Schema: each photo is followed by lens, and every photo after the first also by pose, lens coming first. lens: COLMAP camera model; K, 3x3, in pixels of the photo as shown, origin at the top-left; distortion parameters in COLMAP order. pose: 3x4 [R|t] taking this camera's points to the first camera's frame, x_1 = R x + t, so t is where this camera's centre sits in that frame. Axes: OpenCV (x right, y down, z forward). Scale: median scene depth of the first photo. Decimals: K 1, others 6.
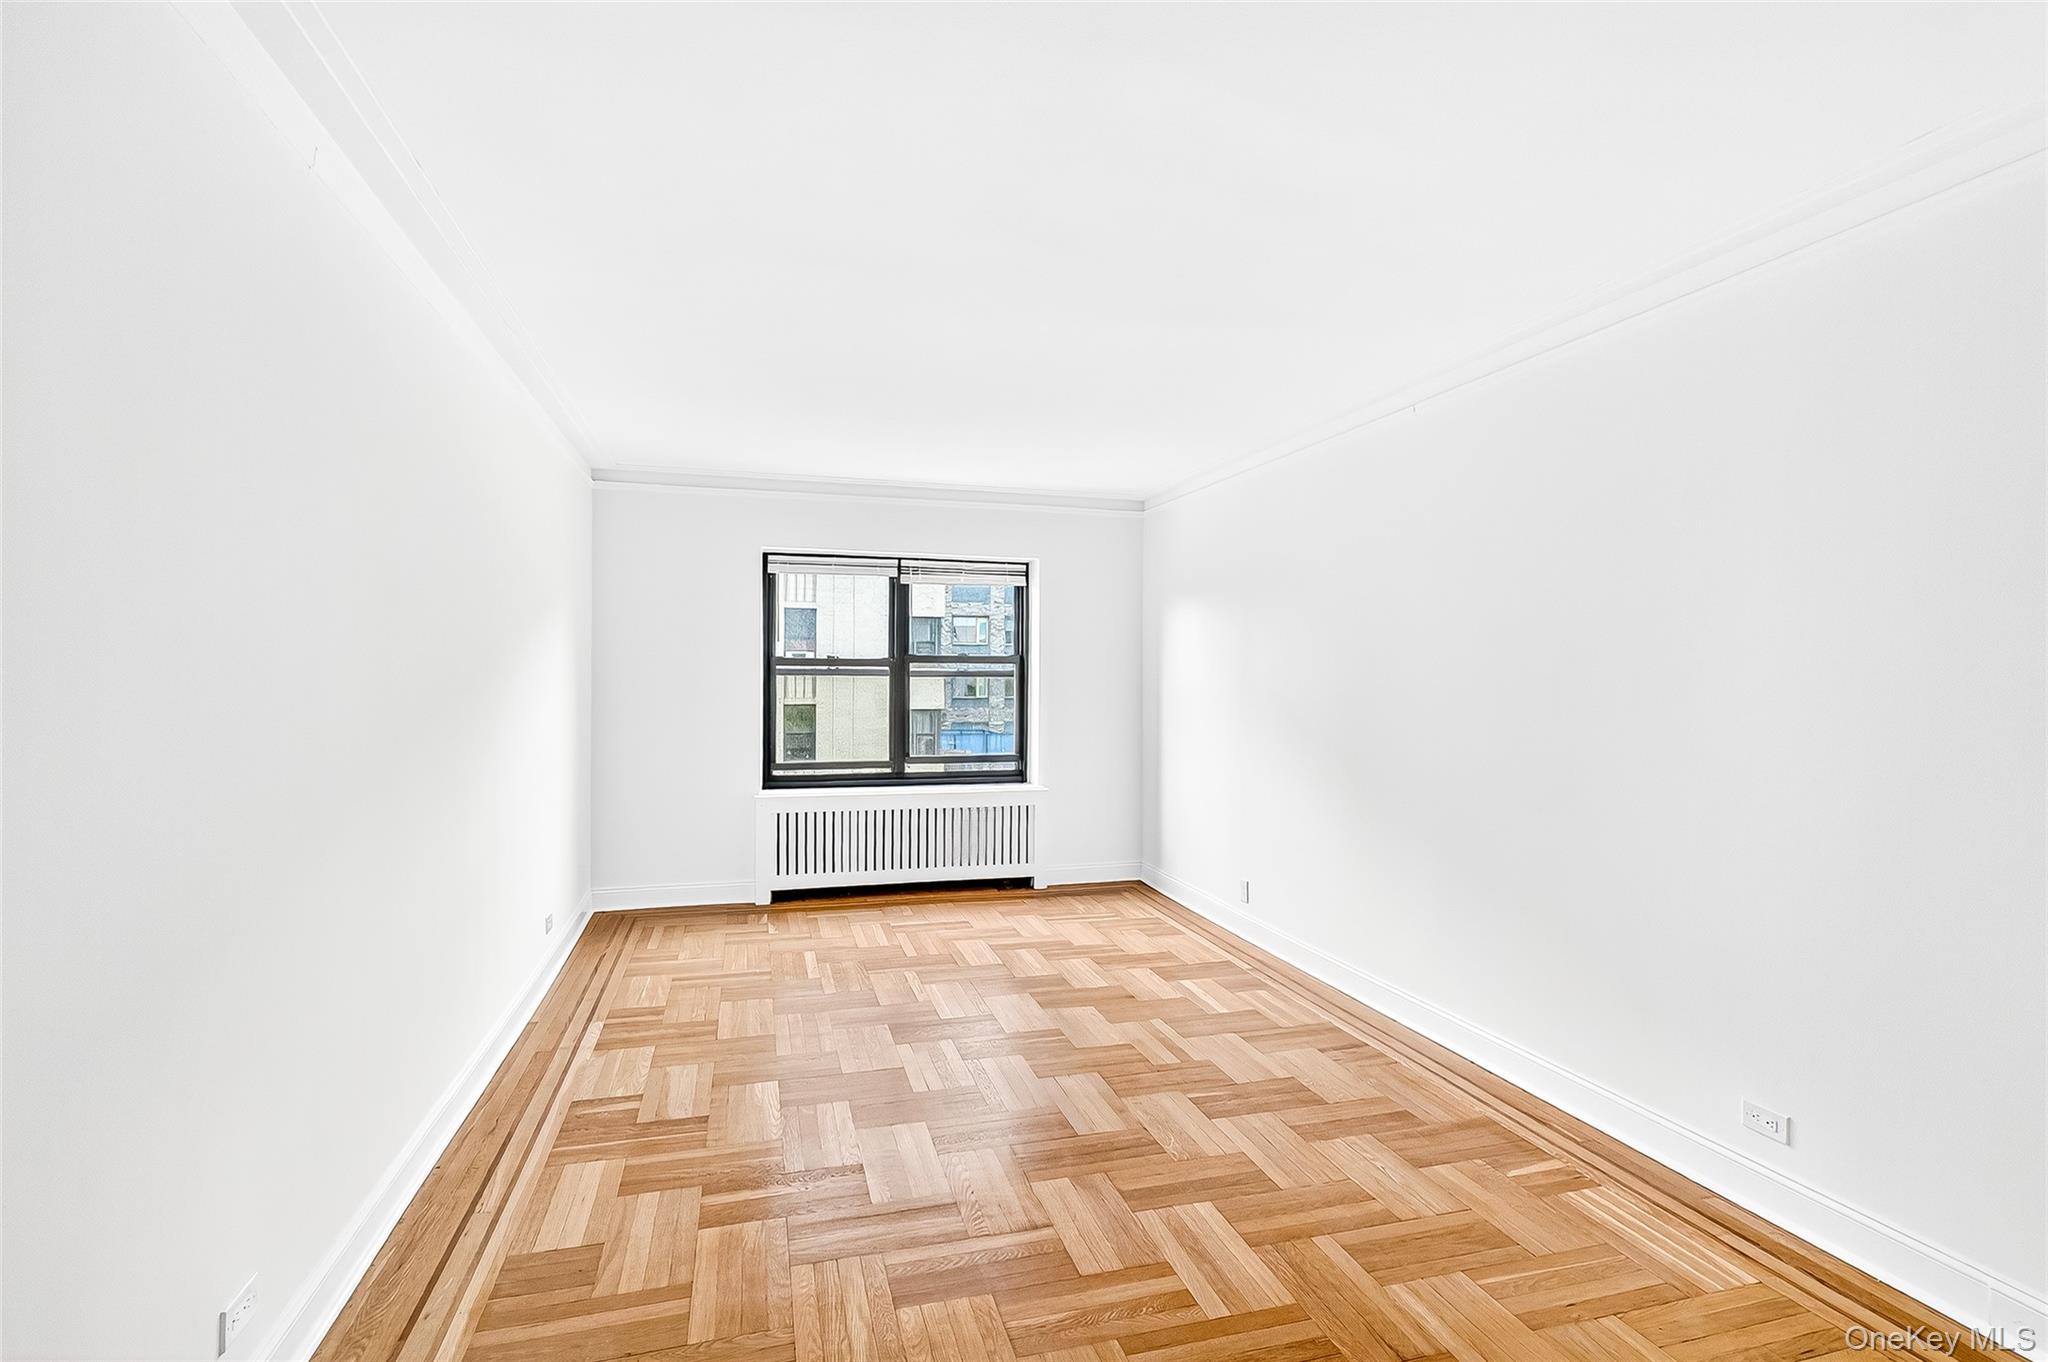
lens RADIAL K [[953.9, 0, 1028.8], [0, 953.9, 675.2], [0, 0, 1]] dist [-0.000203, 0.000700]
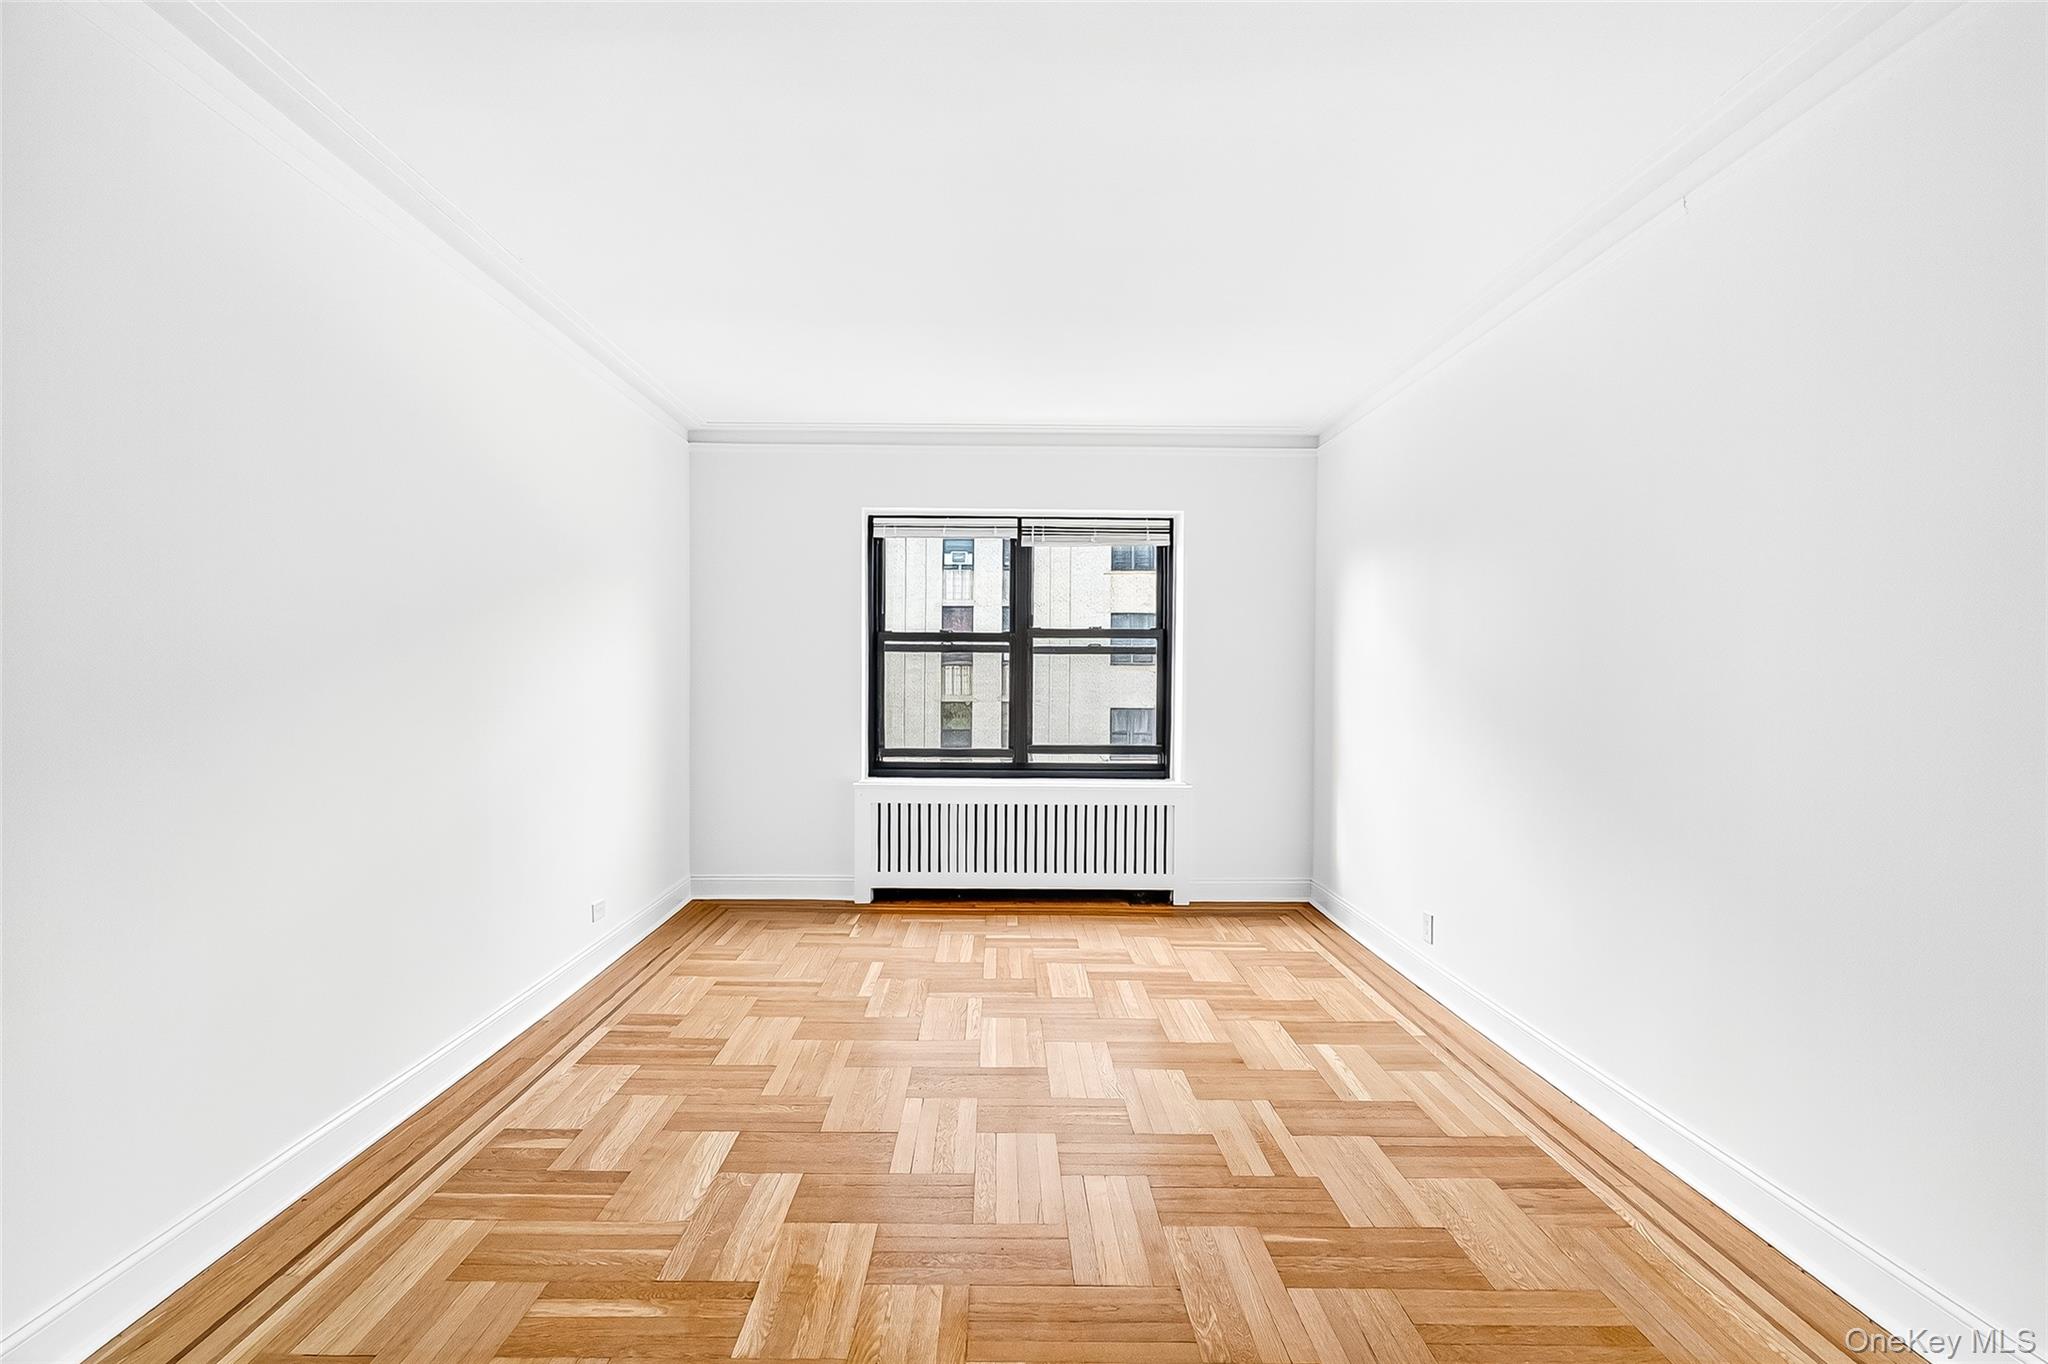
lens RADIAL K [[943.2, 0, 1004.9], [0, 943.2, 693.7], [0, 0, 1]] dist [-0.000573, 0.000348]
pose [[0.963081, 0.006466, -0.269136, 0.110244], [-0.001710, 0.999838, 0.017901, 0.030098], [0.269208, -0.016780, 0.962936, 0.209270]]
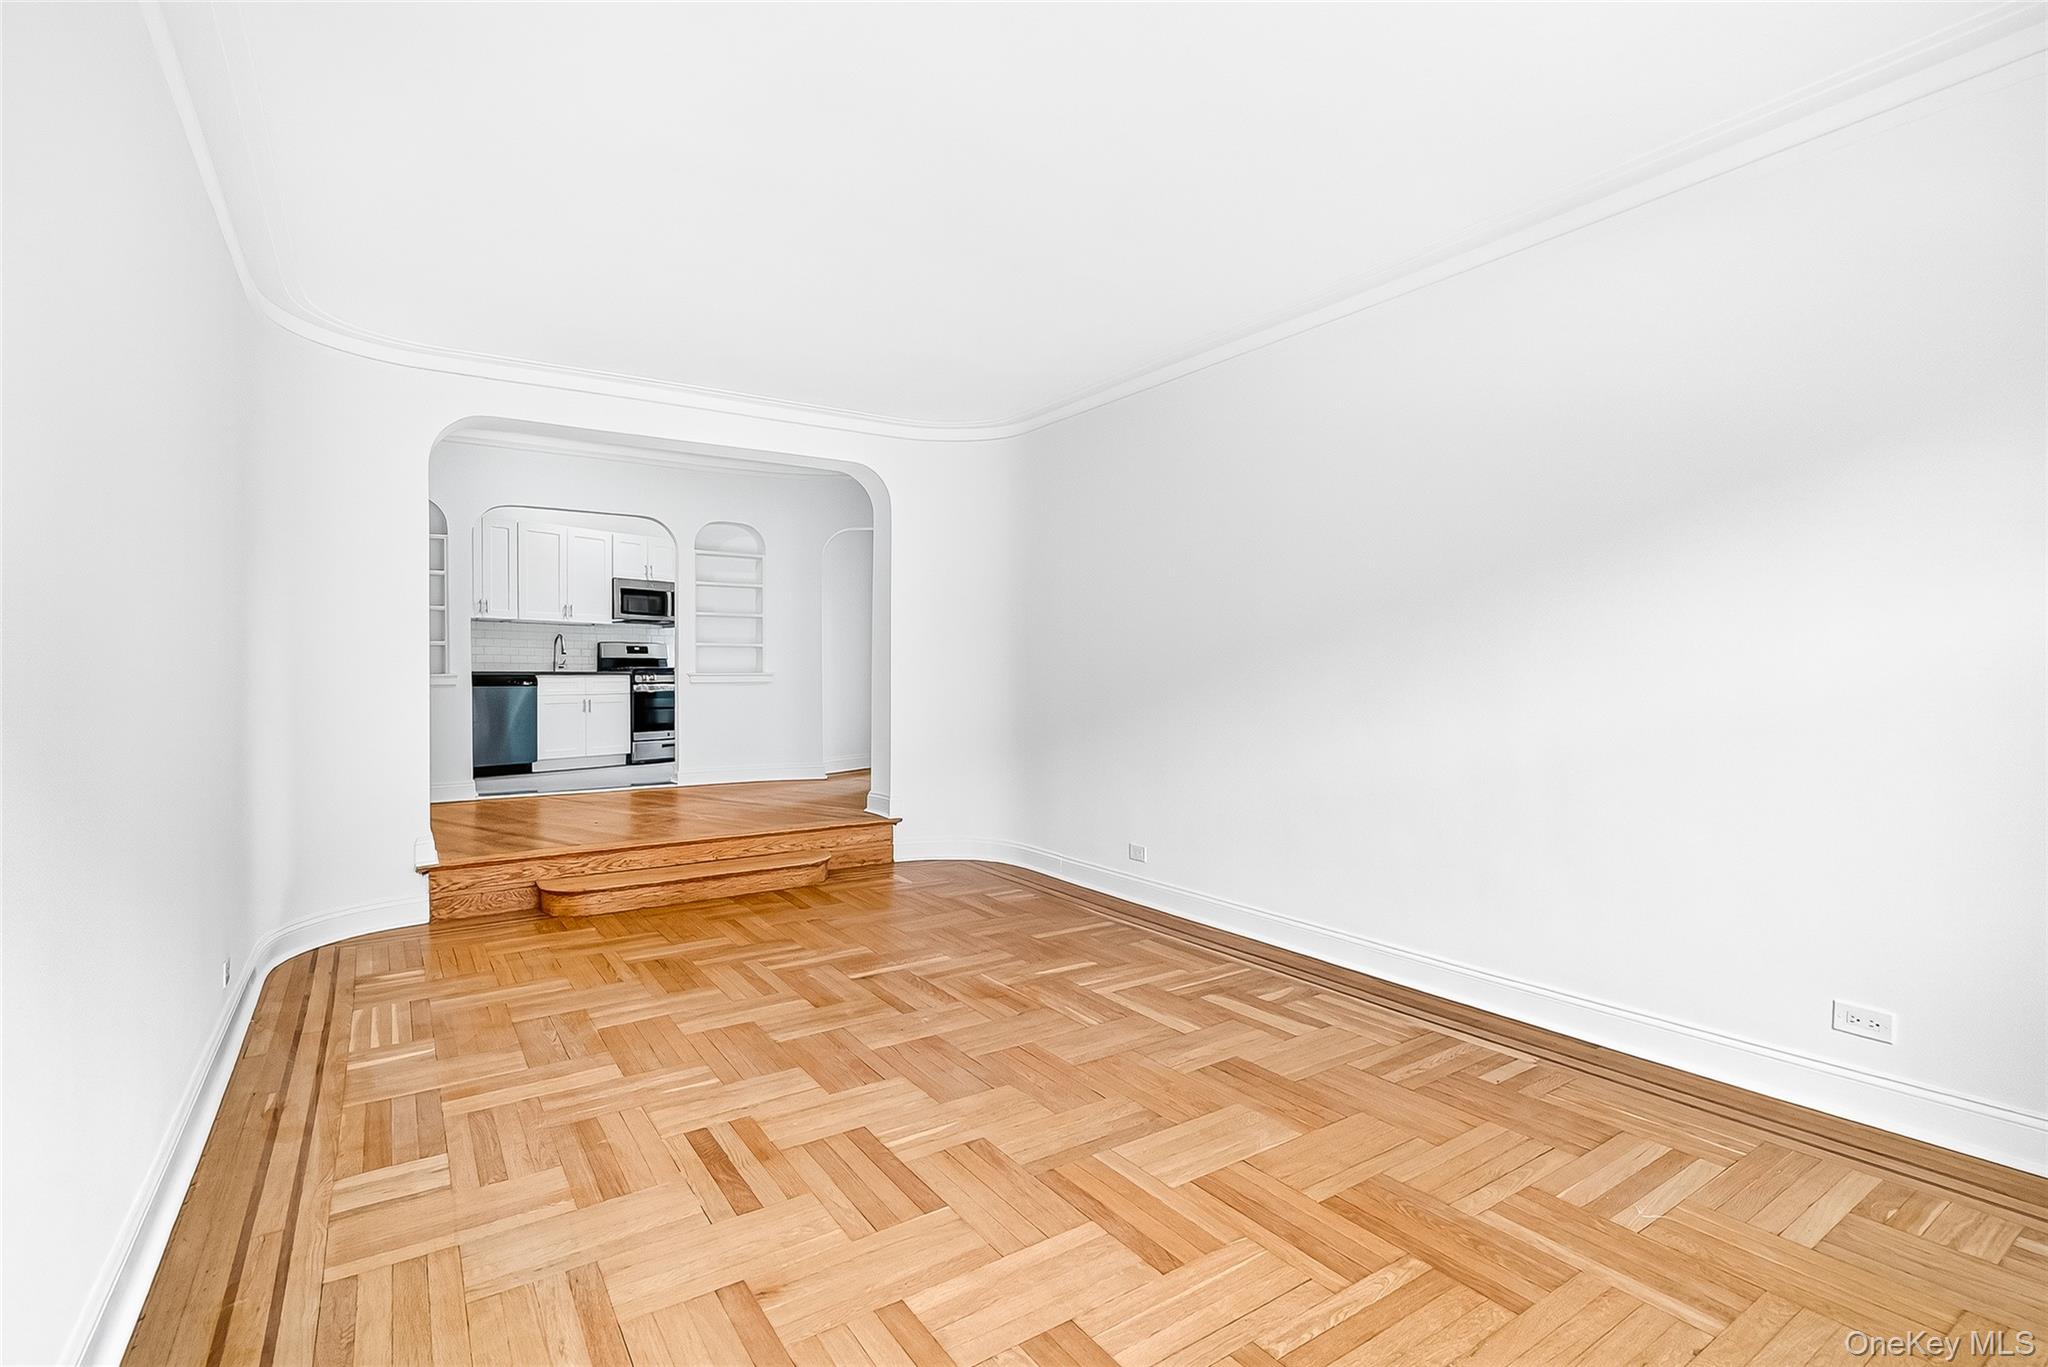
lens RADIAL K [[961.8, 0, 1040.5], [0, 961.8, 669.0], [0, 0, 1]] dist [0.001701, -0.000093]
pose [[-0.949817, -0.001888, -0.312799, 0.107315], [-0.000842, 0.999994, -0.003479, 0.054493], [0.312804, -0.003041, -0.949813, 1.255207]]
